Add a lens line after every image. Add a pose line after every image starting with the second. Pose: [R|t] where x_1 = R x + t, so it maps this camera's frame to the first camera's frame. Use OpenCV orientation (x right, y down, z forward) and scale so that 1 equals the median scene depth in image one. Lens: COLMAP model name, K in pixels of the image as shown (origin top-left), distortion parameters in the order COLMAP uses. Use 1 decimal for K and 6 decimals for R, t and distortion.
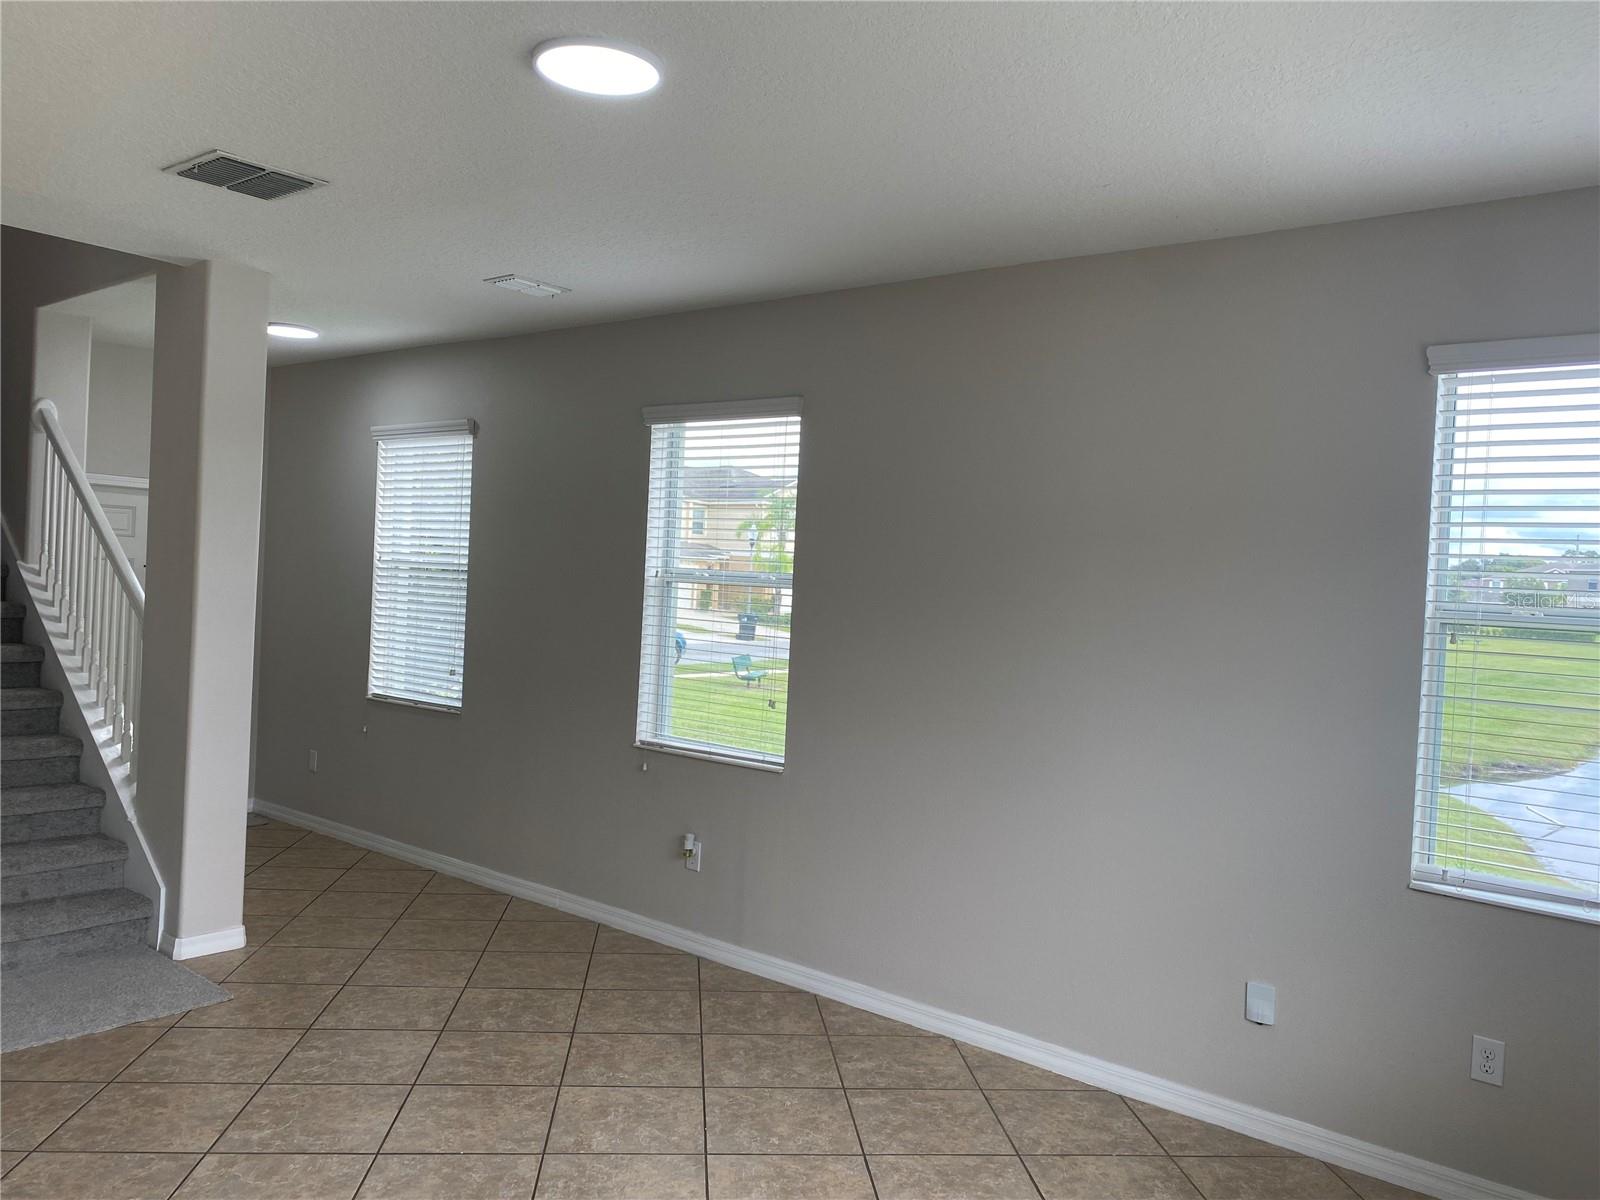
lens RADIAL K [[1235.9, 0, 806.5], [0, 1235.9, 578.1], [0, 0, 1]] dist [0.024548, -0.013019]
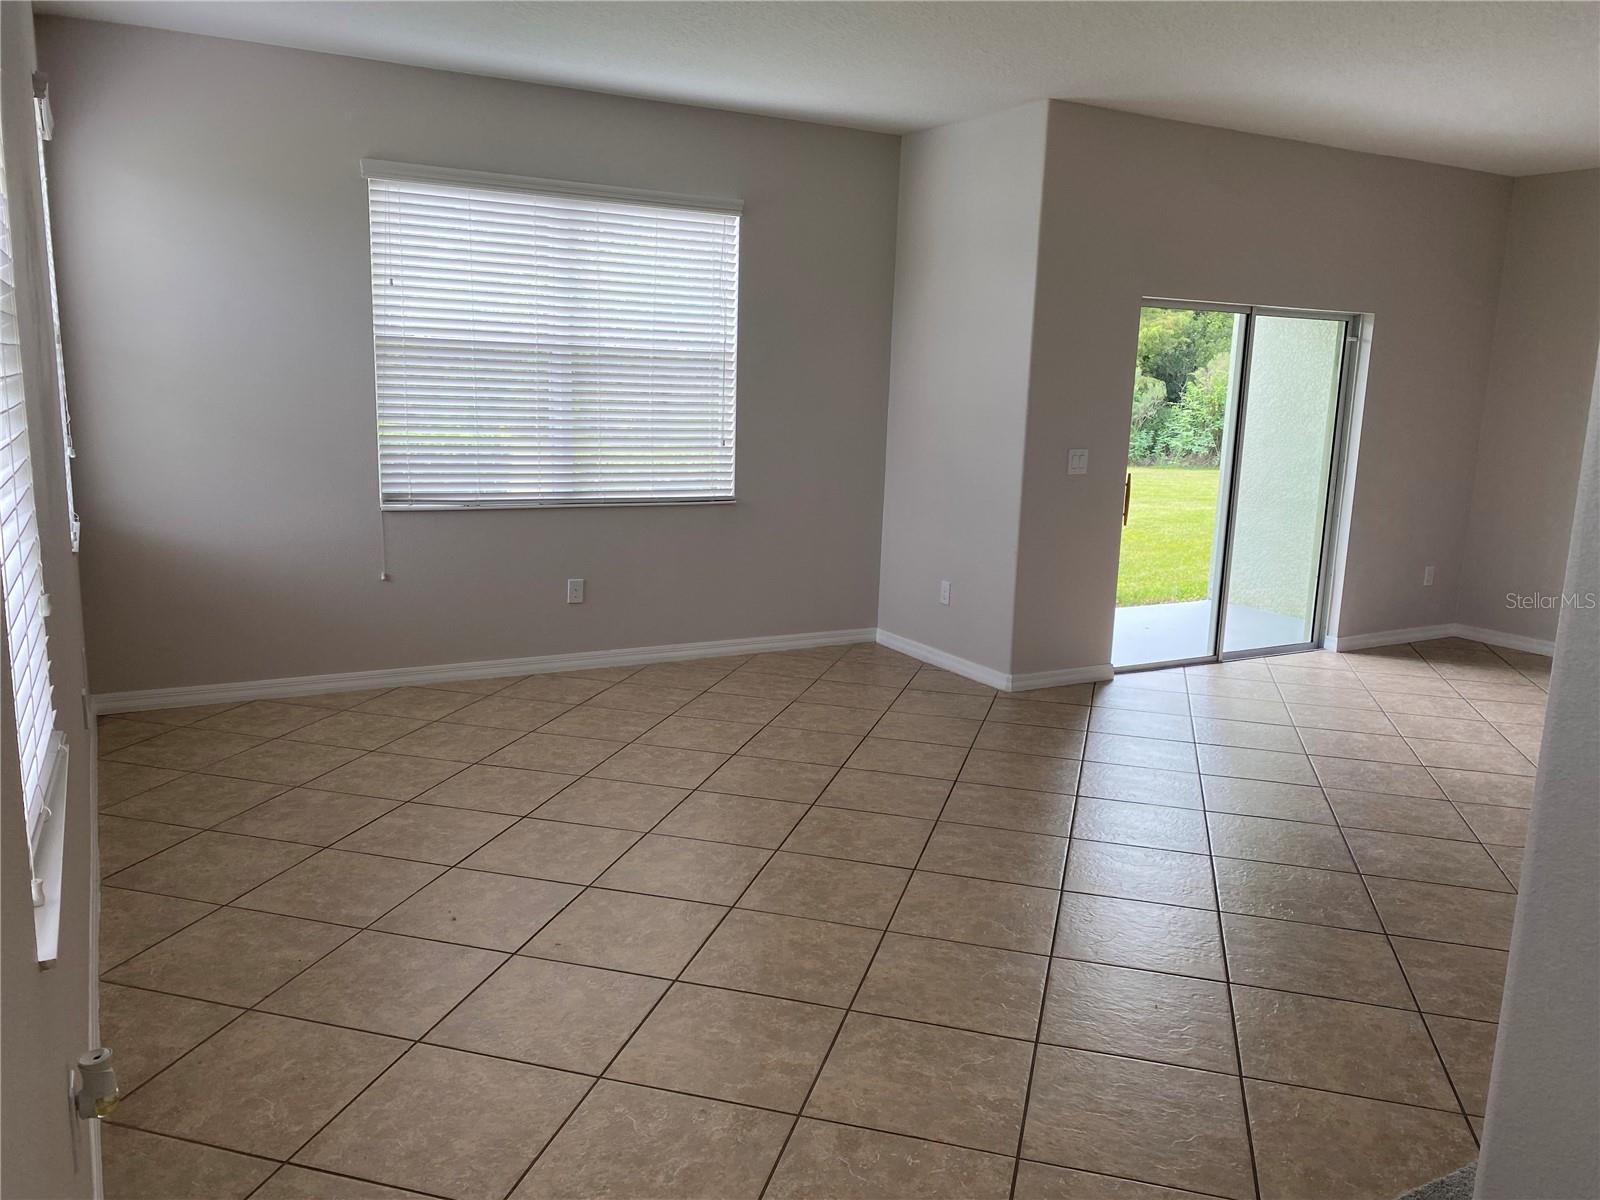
lens RADIAL K [[1211.0, 0, 773.3], [0, 1211.0, 603.8], [0, 0, 1]] dist [0.023212, -0.004913]
pose [[-0.923122, -0.145363, 0.355970, -0.394423], [-0.072878, 0.975150, 0.209218, 0.002021], [-0.377537, 0.167192, -0.910776, 1.299424]]
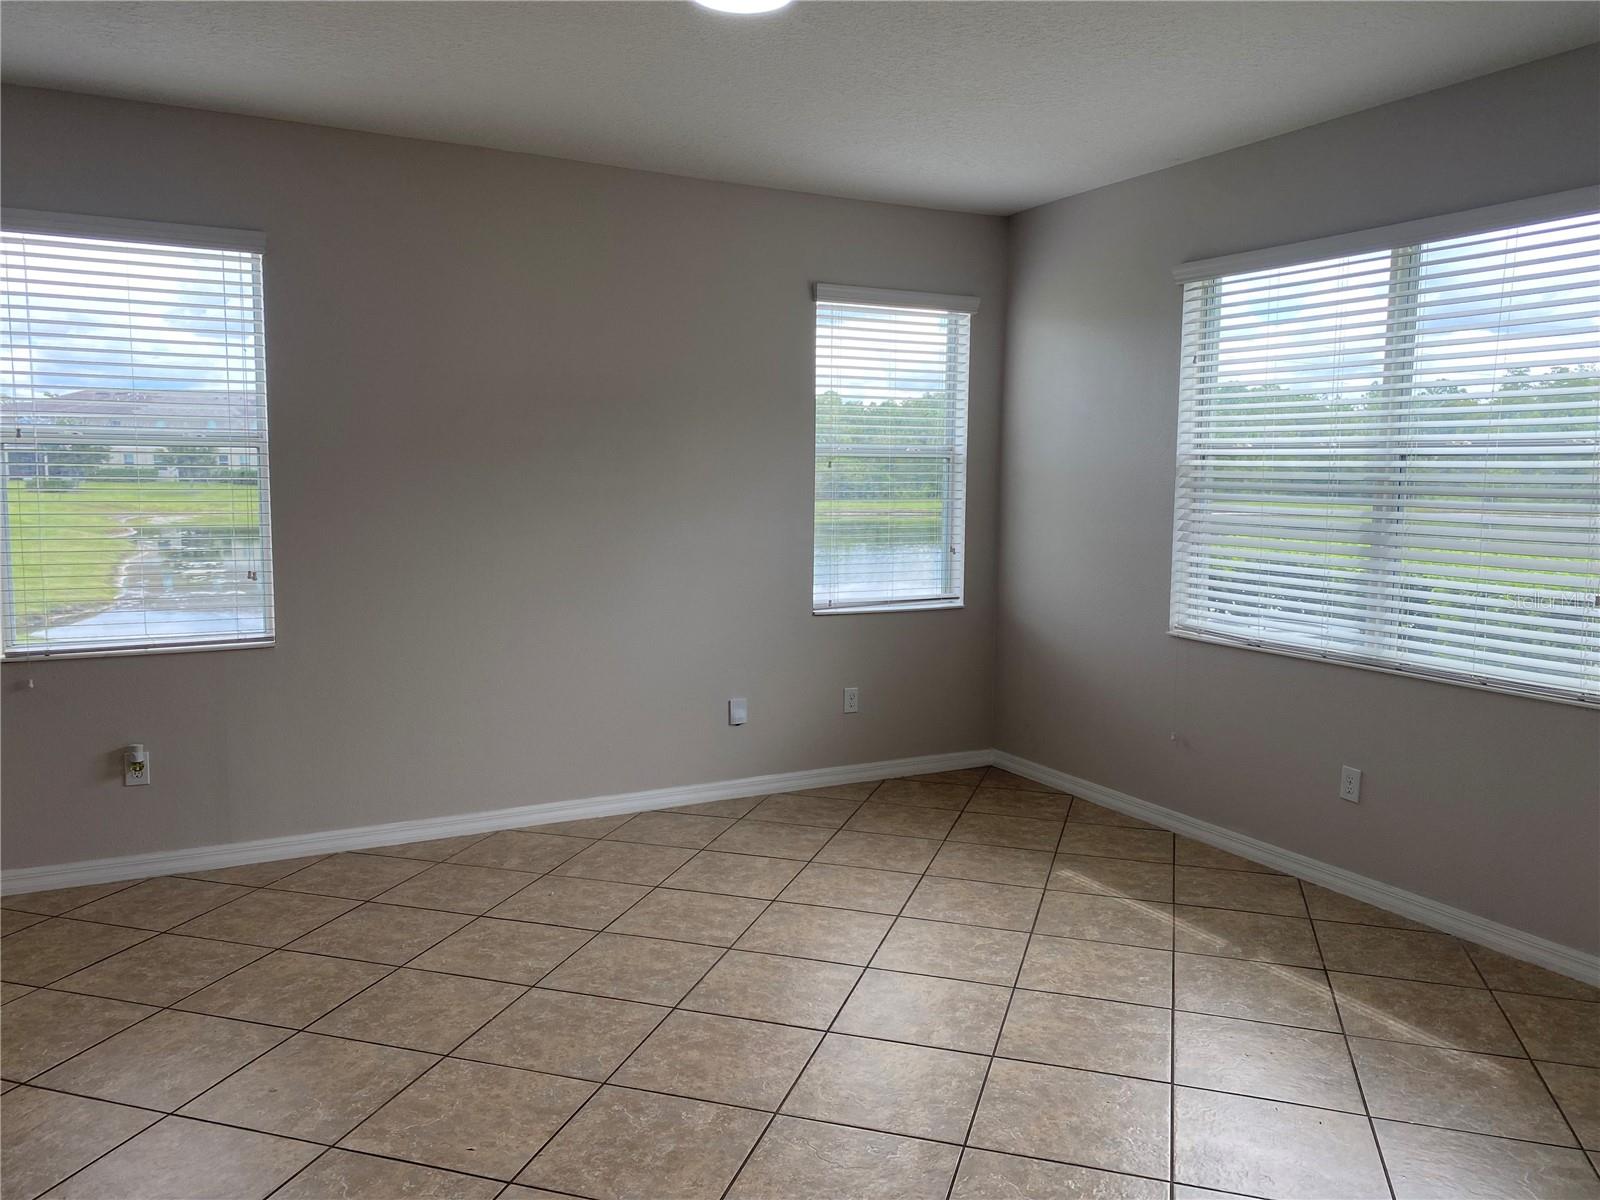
lens RADIAL K [[1198.2, 0, 828.0], [0, 1198.2, 607.0], [0, 0, 1]] dist [-0.005129, -0.009330]
pose [[0.365532, -0.149067, 0.918785, -0.702672], [0.009156, 0.987621, 0.156593, -0.009242], [-0.930754, -0.048827, 0.362372, 0.287258]]
